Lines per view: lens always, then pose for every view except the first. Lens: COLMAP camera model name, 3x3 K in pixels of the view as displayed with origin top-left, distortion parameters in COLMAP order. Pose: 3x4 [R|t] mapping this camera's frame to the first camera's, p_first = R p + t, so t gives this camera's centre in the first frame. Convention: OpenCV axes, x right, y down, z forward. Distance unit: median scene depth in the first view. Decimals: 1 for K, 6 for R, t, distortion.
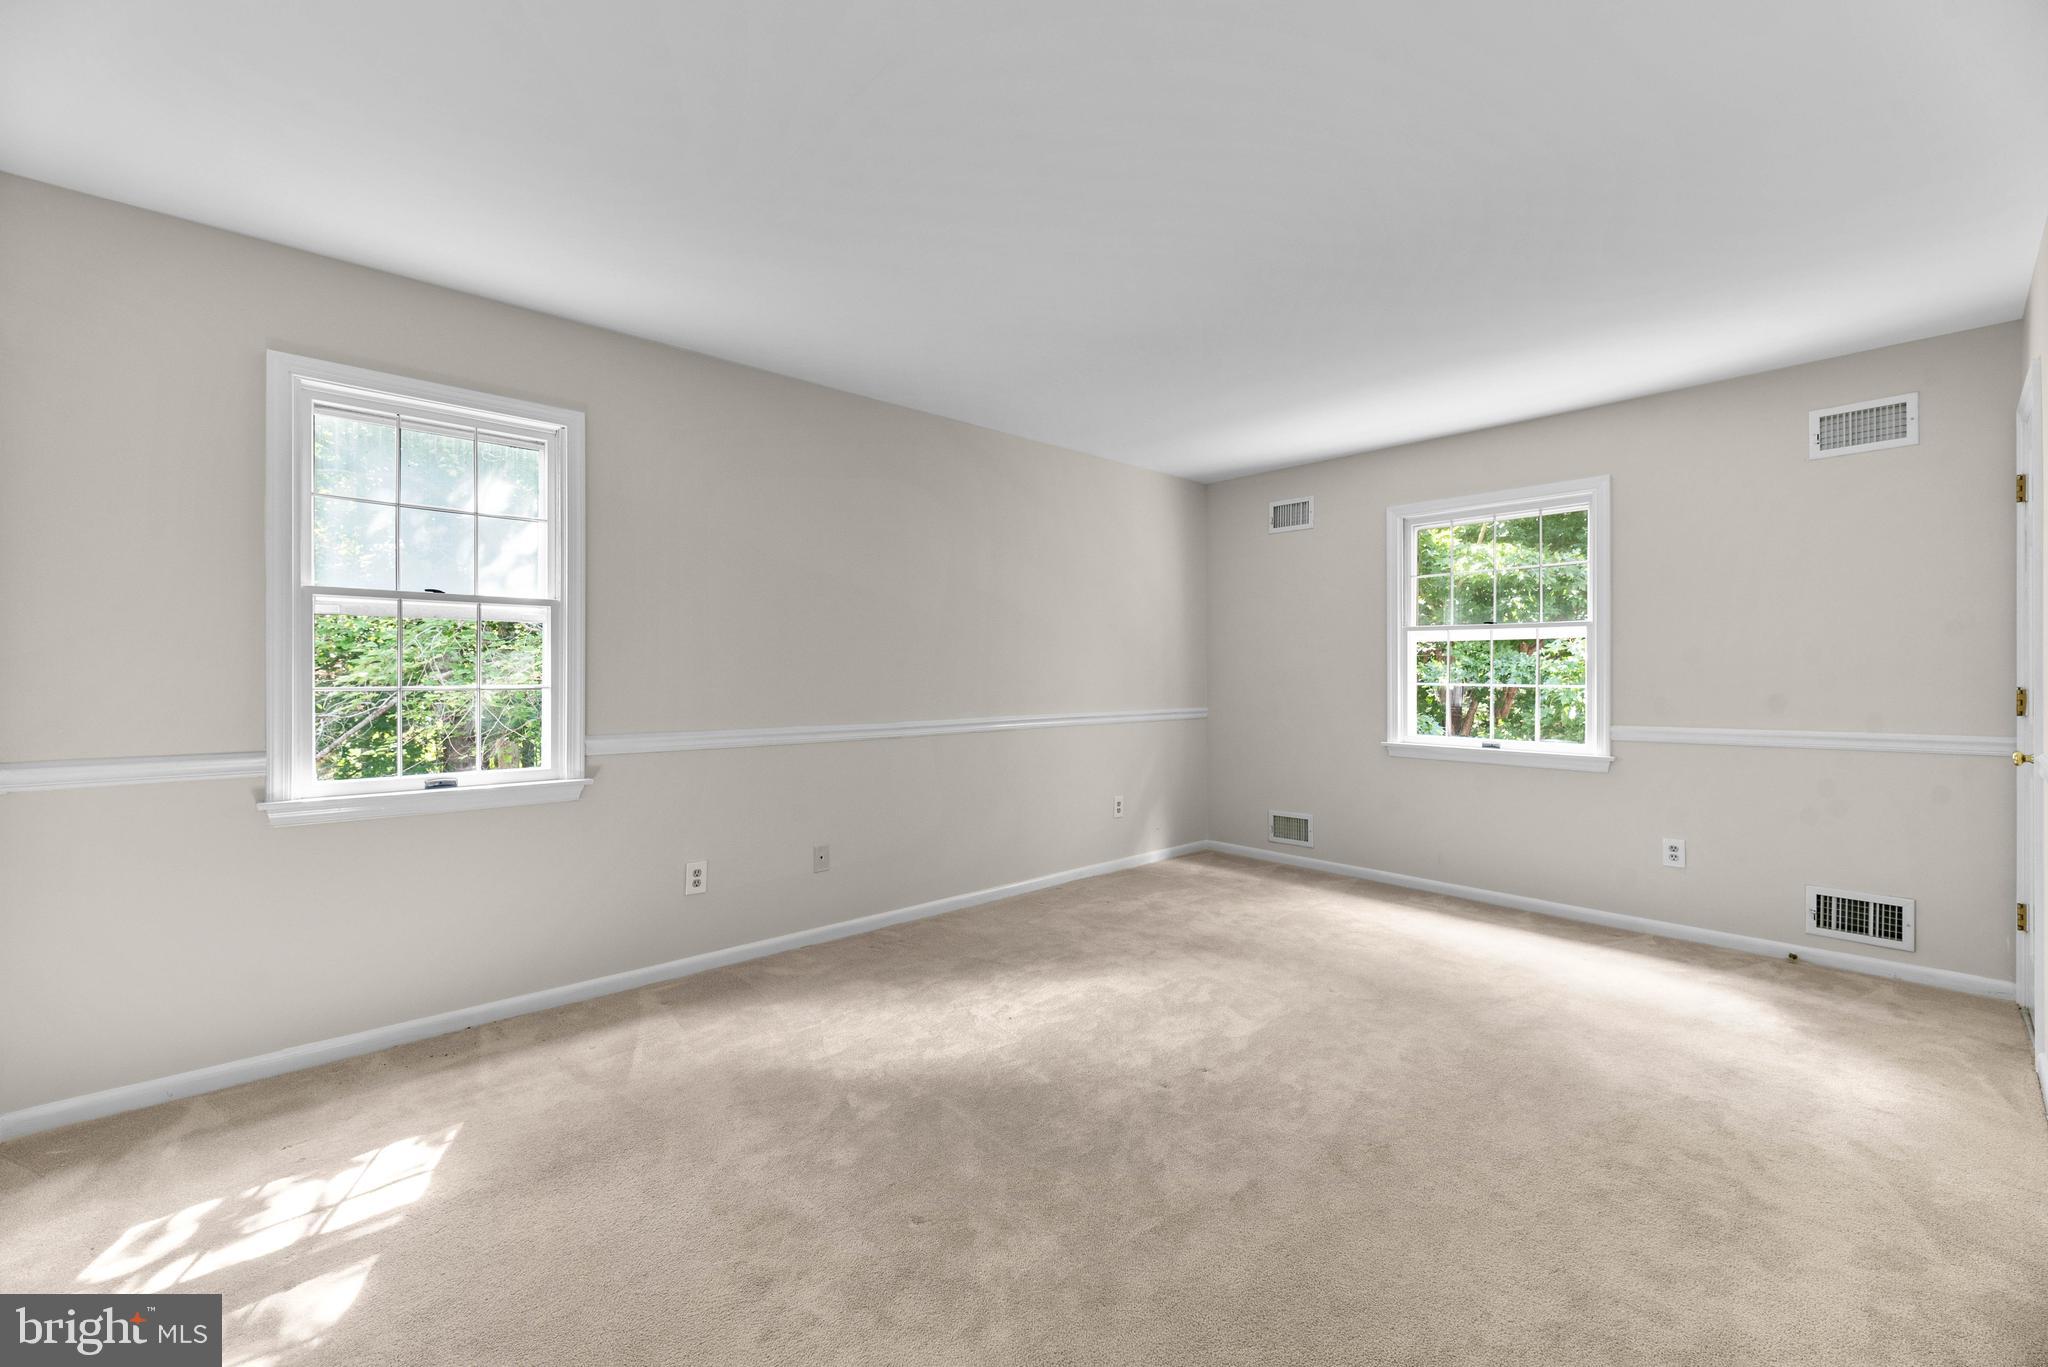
lens RADIAL K [[778.0, 0, 988.4], [0, 778.0, 670.6], [0, 0, 1]] dist [-0.000200, -0.000173]
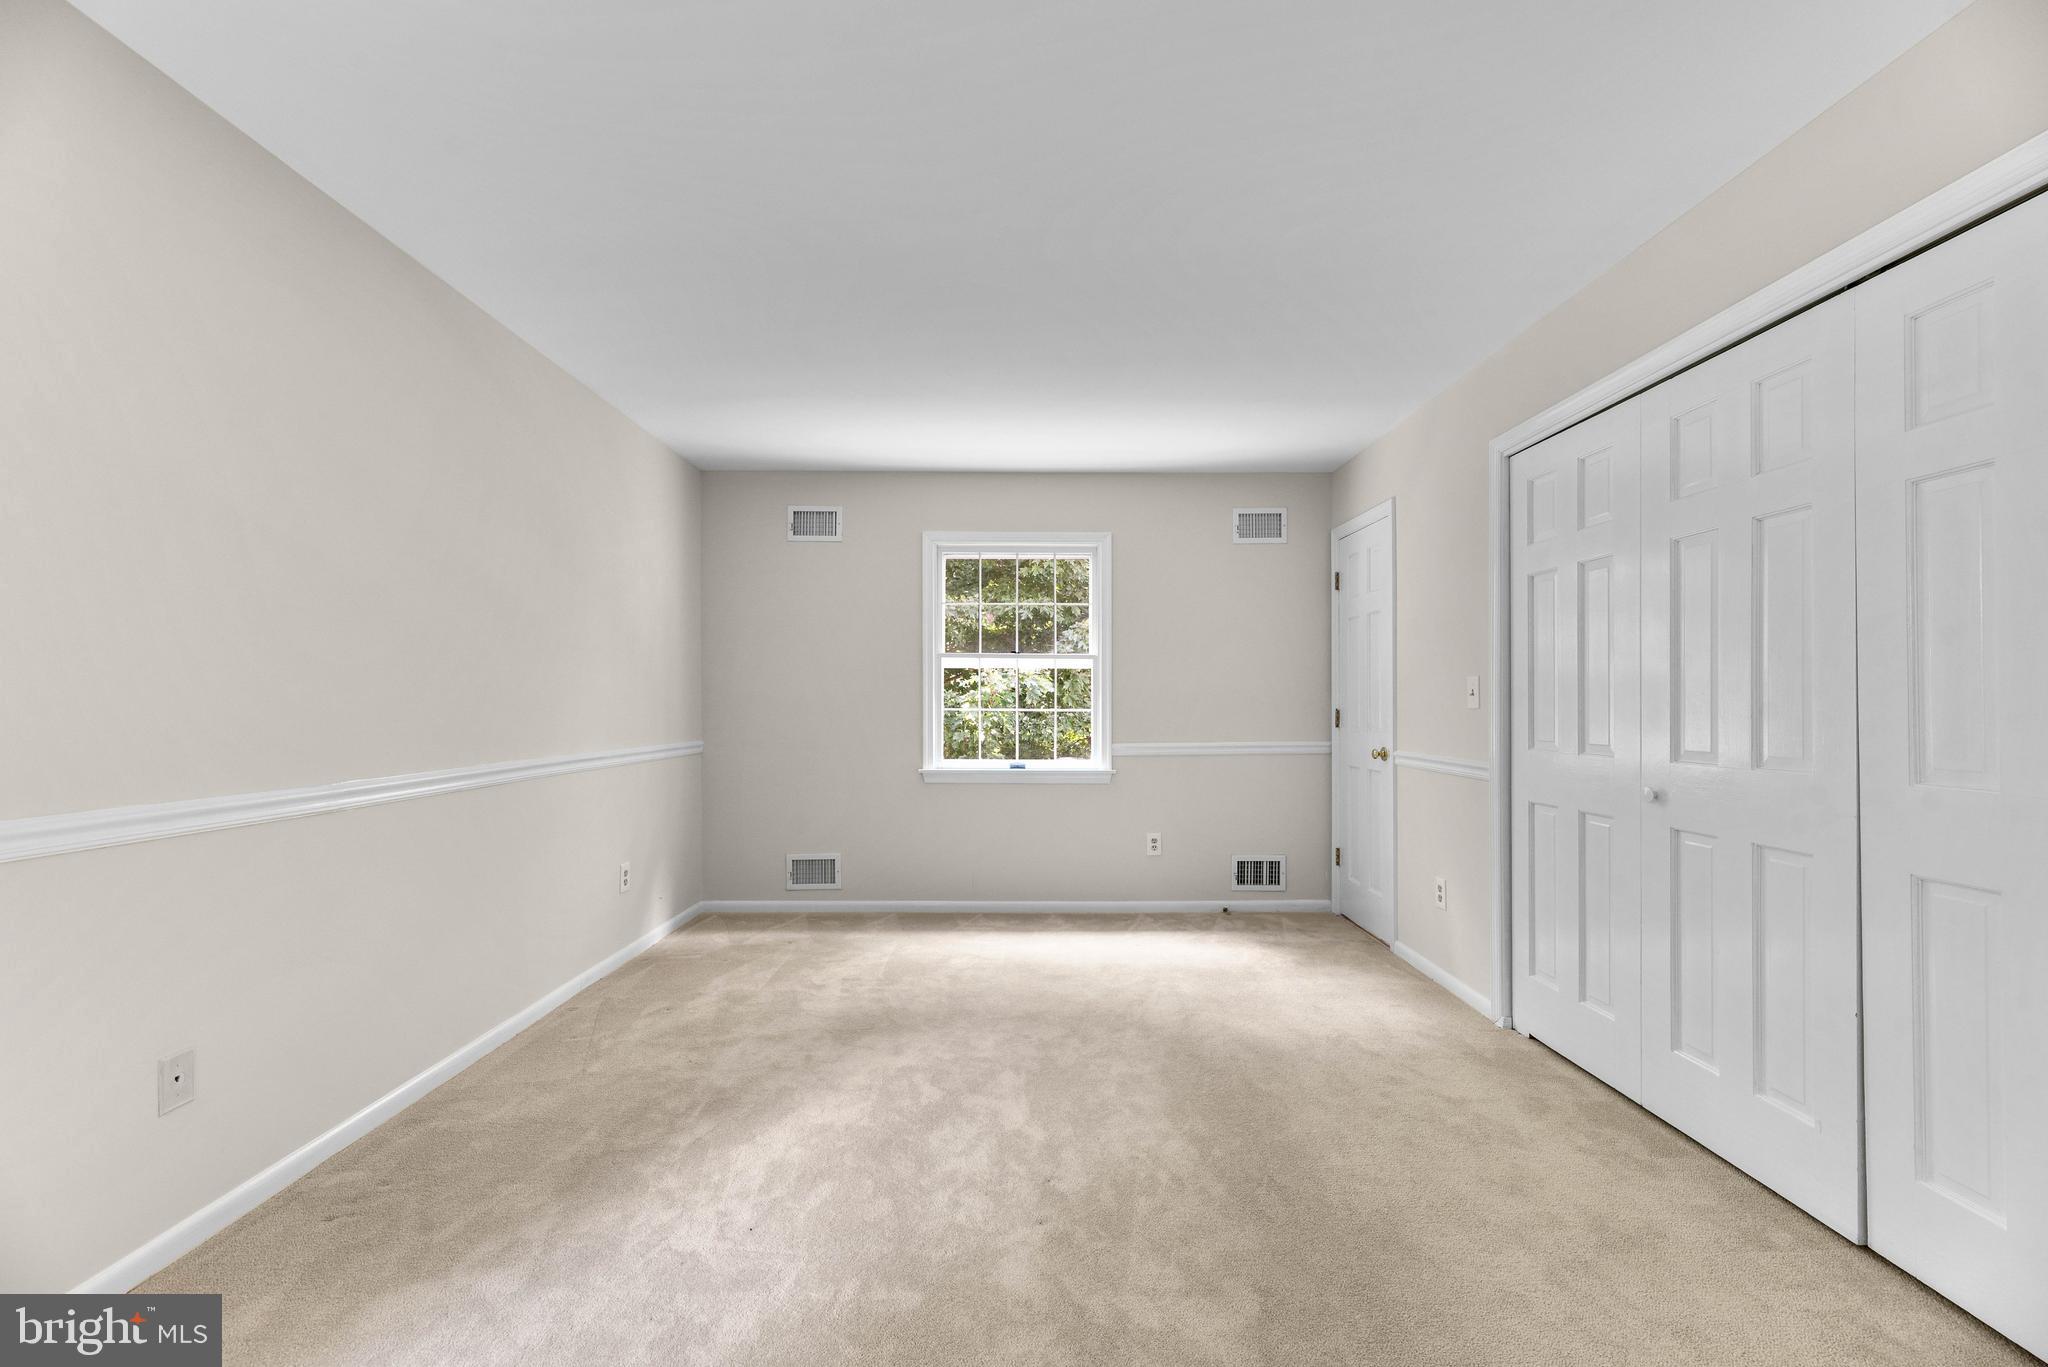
lens RADIAL K [[825.7, 0, 1024.2], [0, 825.7, 696.0], [0, 0, 1]] dist [0.001369, 0.000206]
pose [[0.669436, 0.007809, 0.742829, -0.247244], [-0.005197, 0.999970, -0.005828, 0.006746], [-0.742852, 0.000041, 0.669456, 0.280282]]
